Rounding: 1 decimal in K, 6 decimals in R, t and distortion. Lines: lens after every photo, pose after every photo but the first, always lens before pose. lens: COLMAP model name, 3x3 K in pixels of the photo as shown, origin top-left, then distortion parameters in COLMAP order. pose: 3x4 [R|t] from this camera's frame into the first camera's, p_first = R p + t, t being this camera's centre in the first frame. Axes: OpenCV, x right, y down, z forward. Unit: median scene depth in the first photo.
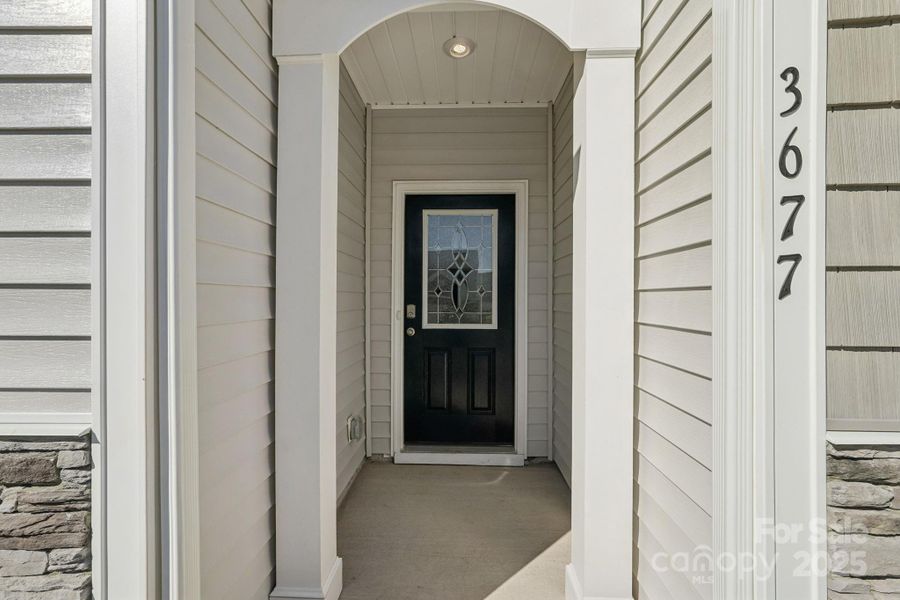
lens RADIAL K [[383.9, 0, 451.6], [0, 383.9, 299.2], [0, 0, 1]] dist [-0.007982, 0.000054]
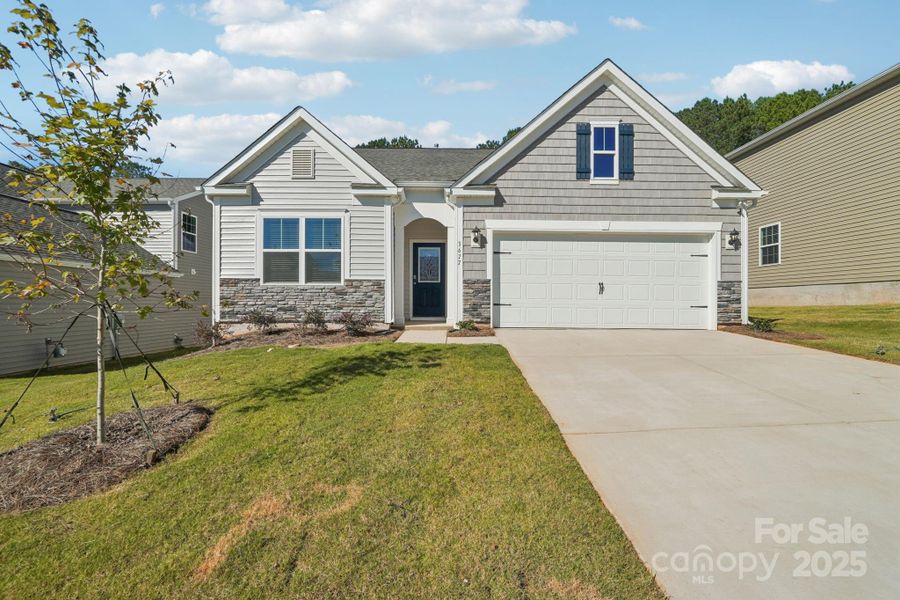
lens RADIAL K [[383.9, 0, 451.9], [0, 383.9, 301.8], [0, 0, 1]] dist [-0.007982, 0.000054]
pose [[0.998935, -0.000729, 0.046126, 0.065998], [0.001060, 0.999974, -0.007145, 0.280427], [-0.046119, 0.007186, 0.998910, -2.432790]]
